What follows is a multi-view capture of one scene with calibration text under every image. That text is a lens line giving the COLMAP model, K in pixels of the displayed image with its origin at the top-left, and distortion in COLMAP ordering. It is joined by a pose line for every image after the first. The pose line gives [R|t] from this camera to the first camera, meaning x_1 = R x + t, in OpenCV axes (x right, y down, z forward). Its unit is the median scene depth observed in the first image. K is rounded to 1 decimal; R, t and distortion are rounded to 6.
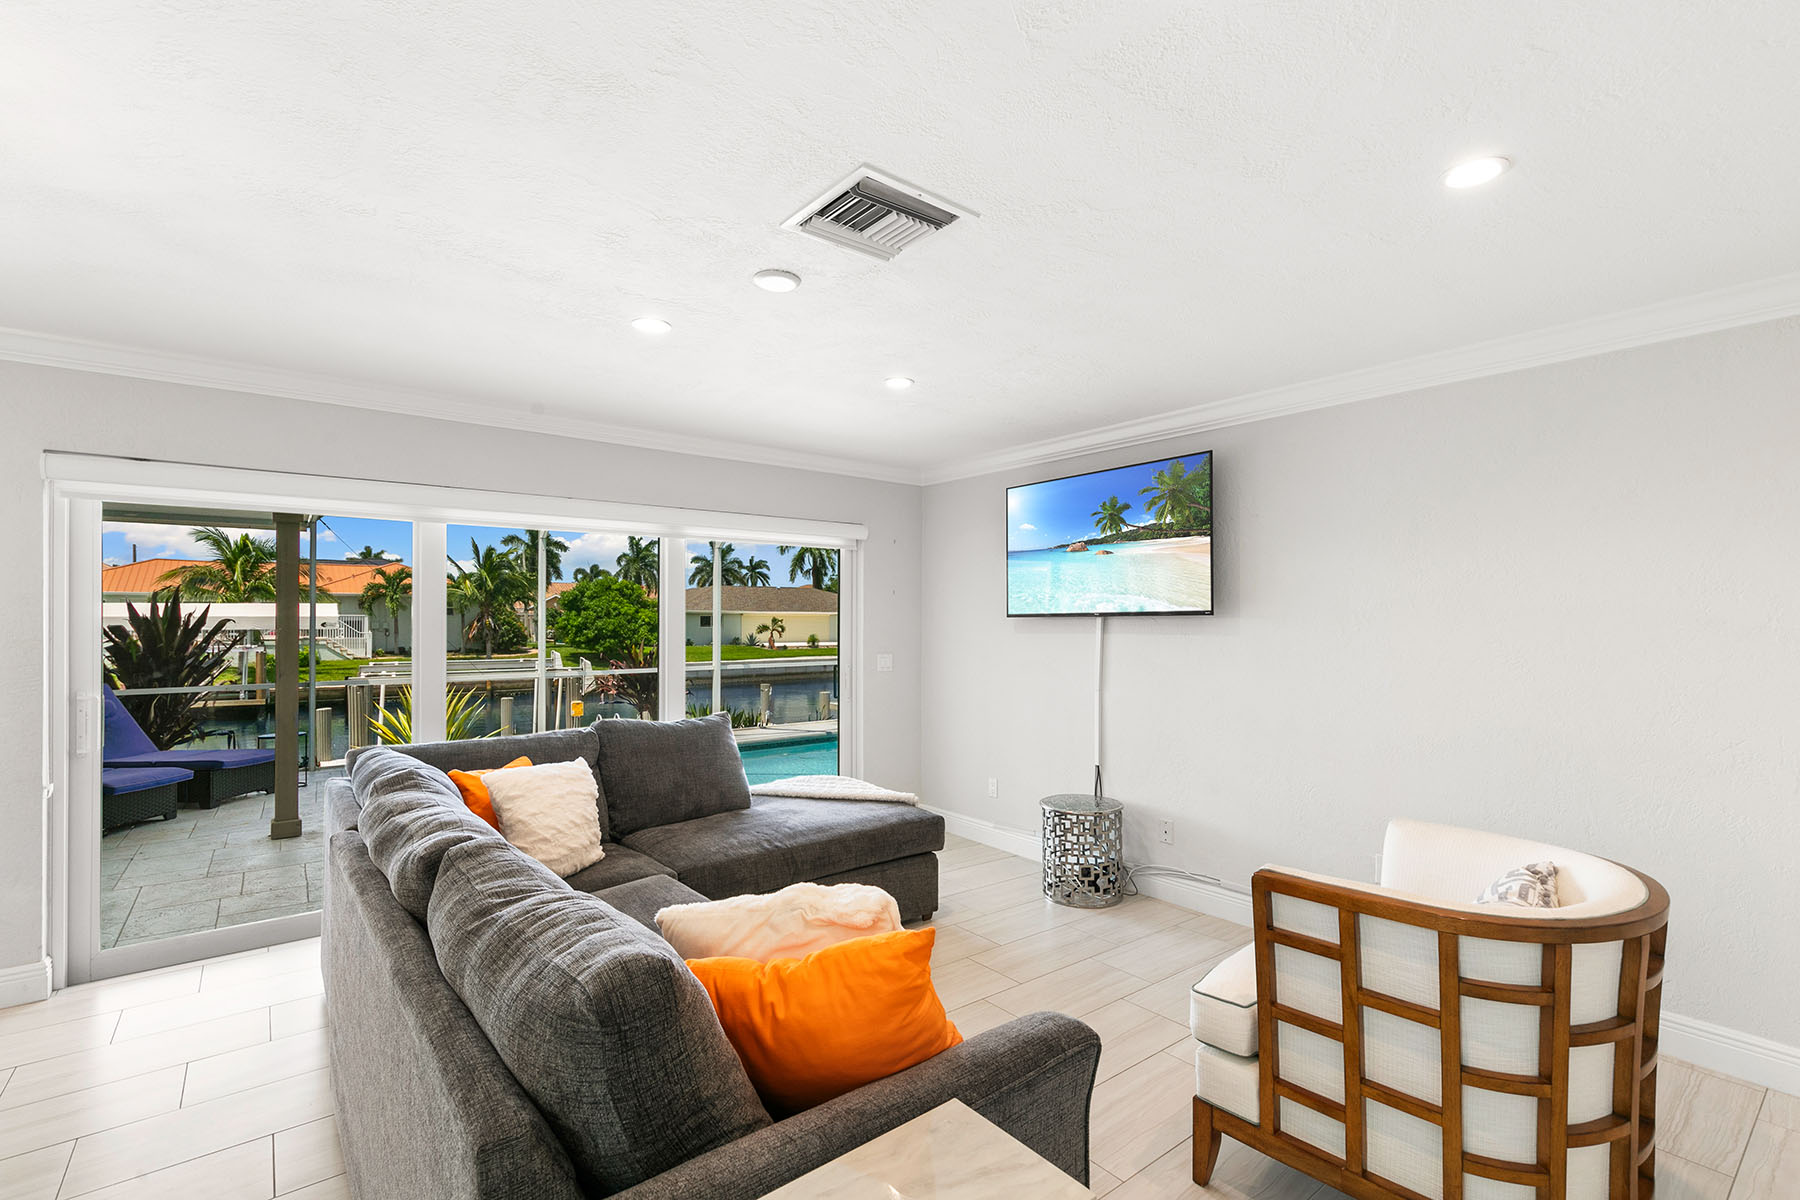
lens RADIAL K [[808.3, 0, 907.6], [0, 808.3, 622.9], [0, 0, 1]] dist [0.005789, 0.000499]
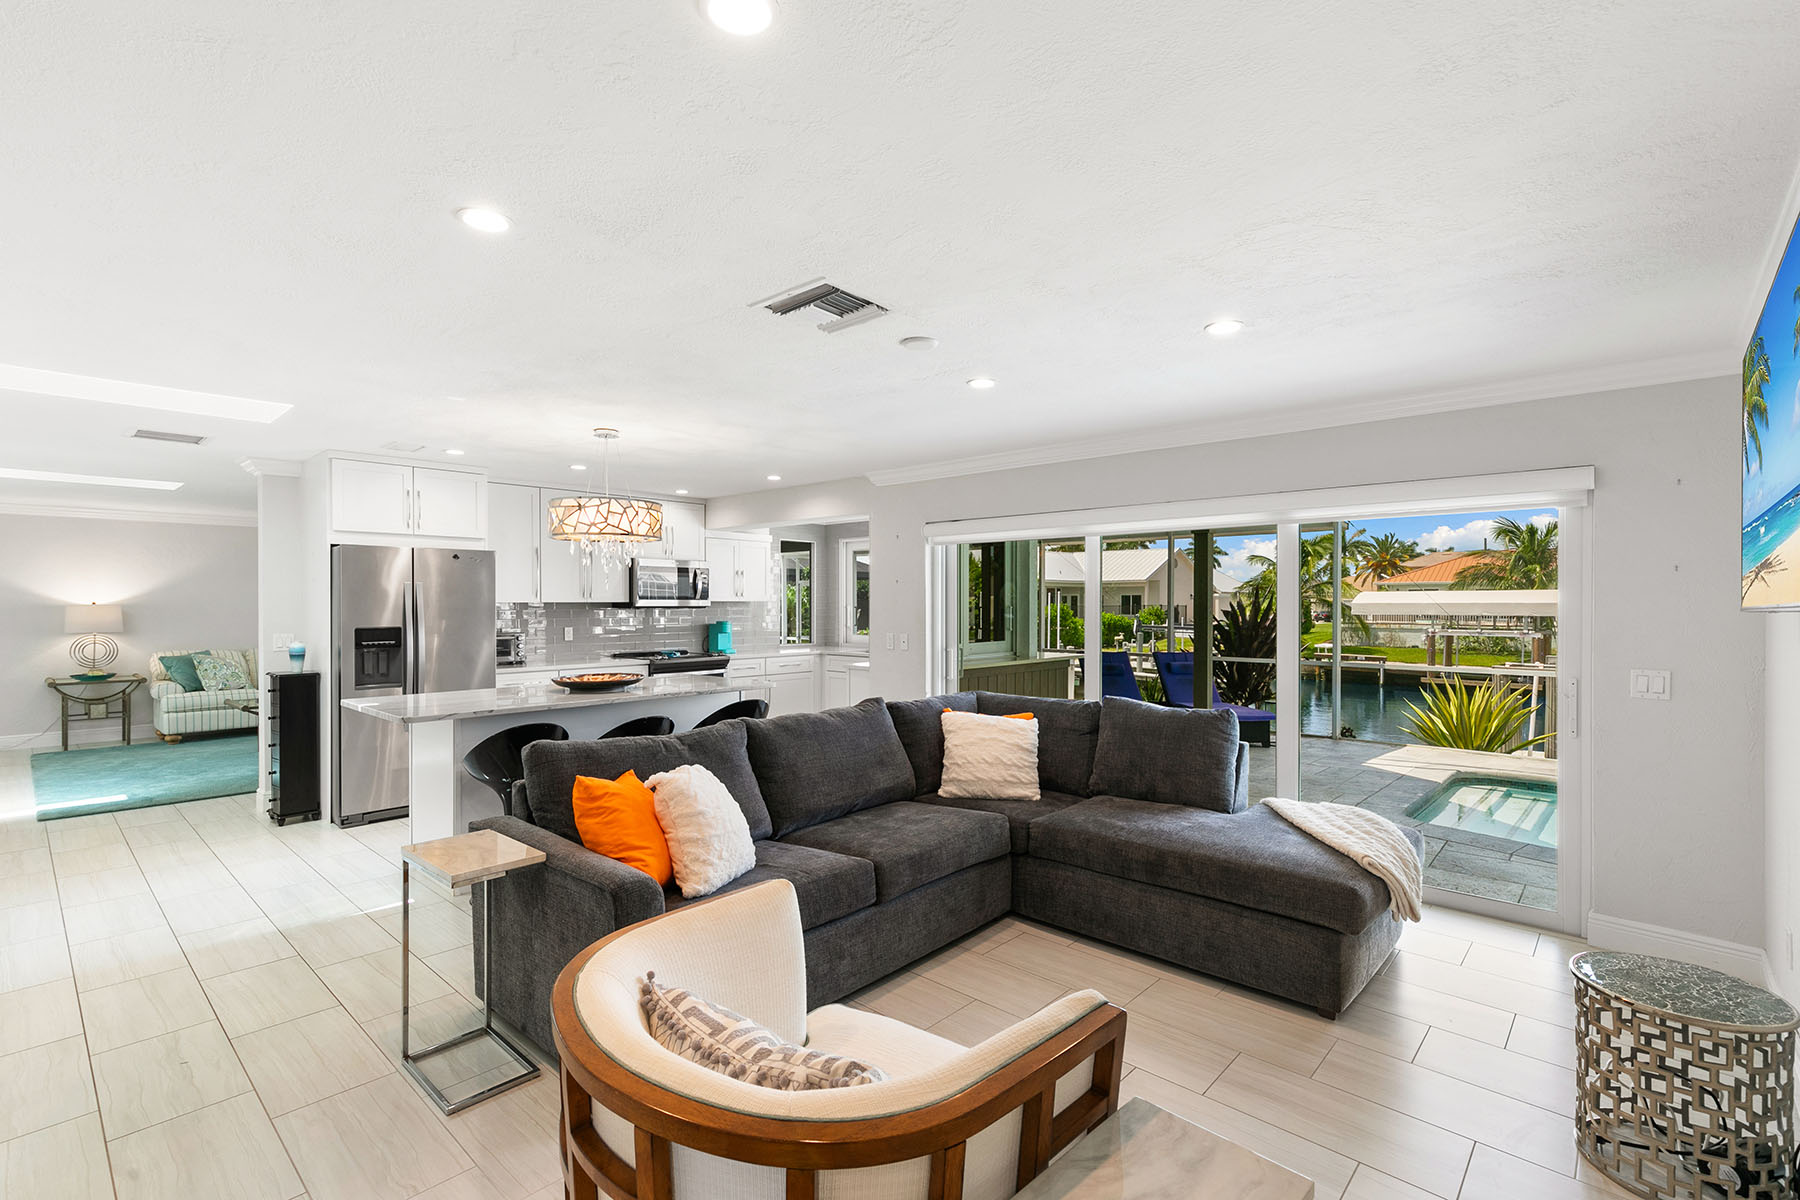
lens RADIAL K [[808.3, 0, 899.4], [0, 808.3, 601.1], [0, 0, 1]] dist [0.005789, 0.000499]
pose [[0.161953, -0.001811, -0.986797, 0.254439], [-0.006980, 0.999971, -0.002980, -0.004313], [0.986774, 0.007370, 0.161936, 0.178304]]
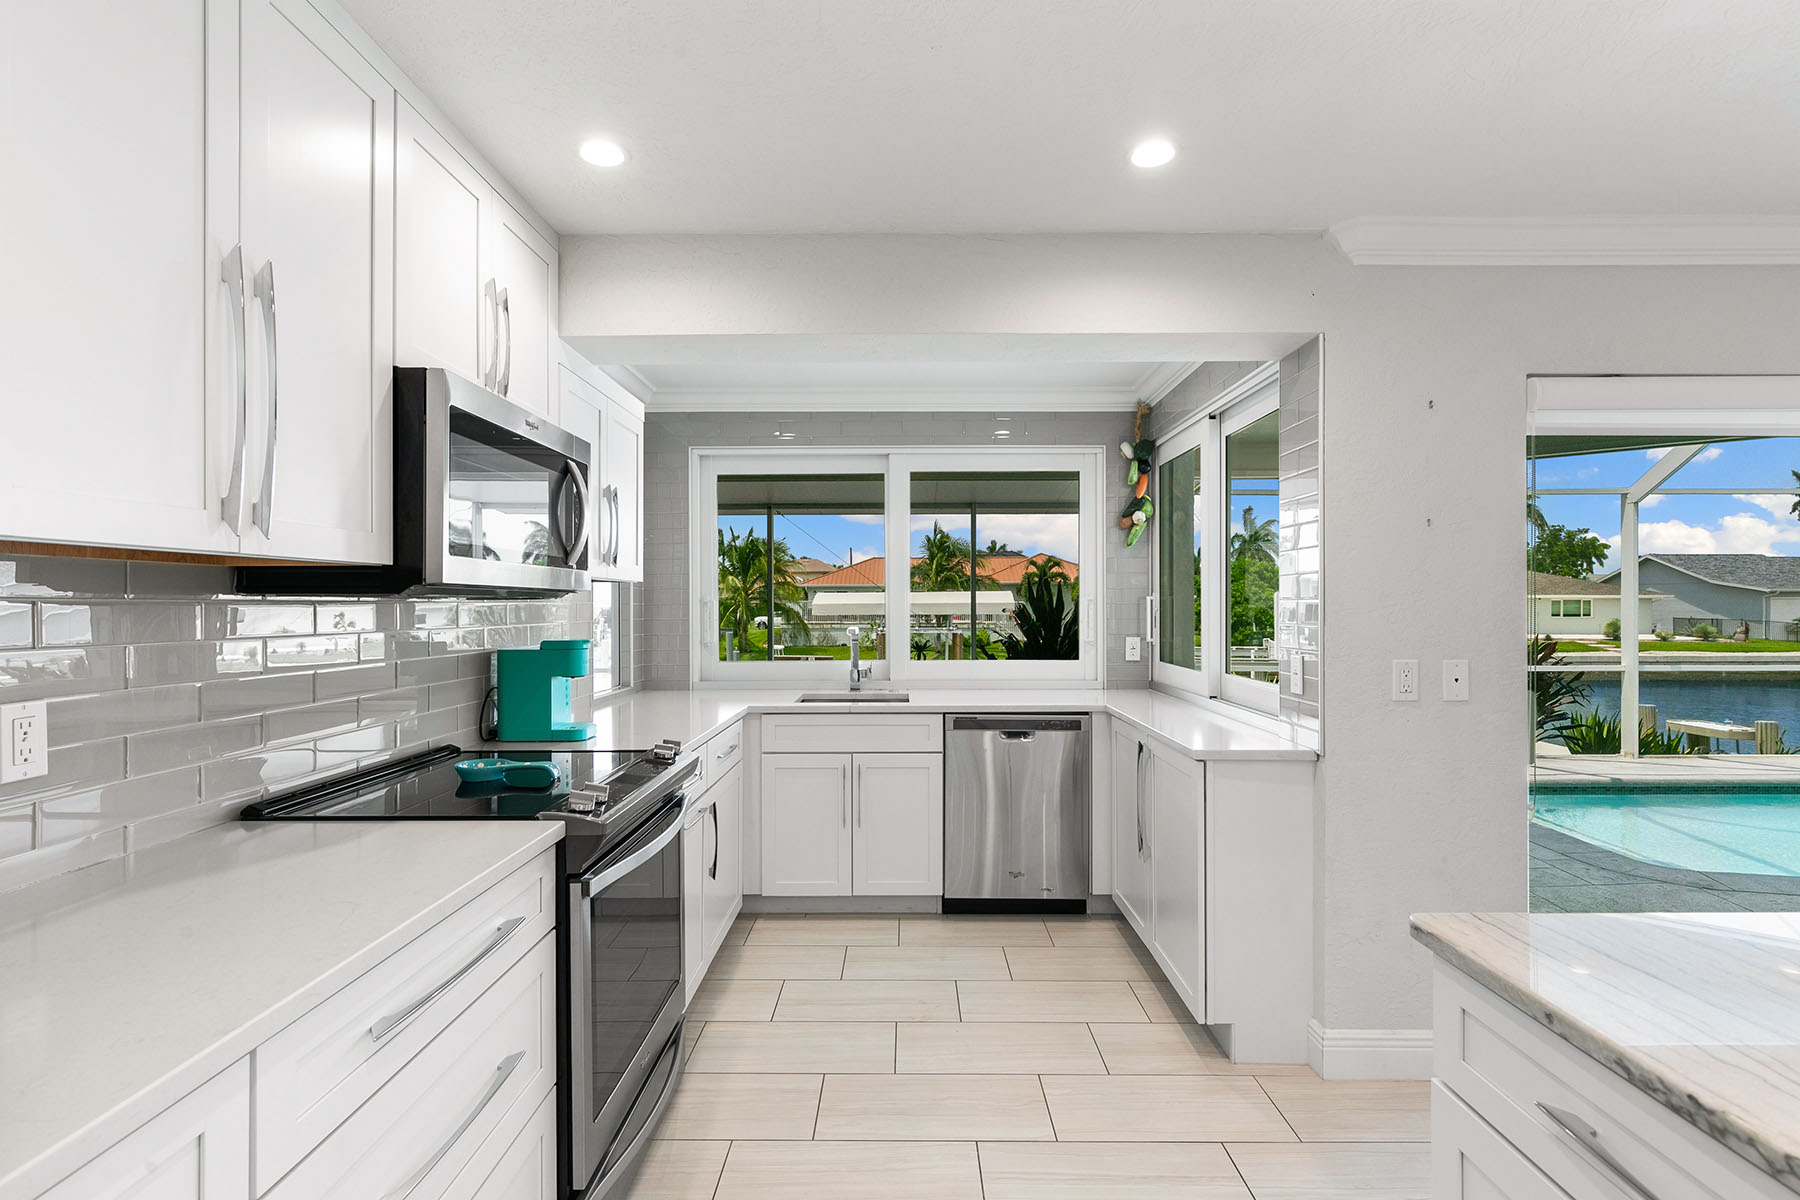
lens RADIAL K [[855.2, 0, 901.8], [0, 855.2, 599.8], [0, 0, 1]] dist [-0.001909, 0.000325]
pose [[0.776953, -0.005974, -0.629531, -0.295694], [-0.001369, 0.999937, -0.011179, 0.004161], [0.629557, 0.009547, 0.776895, -0.003889]]
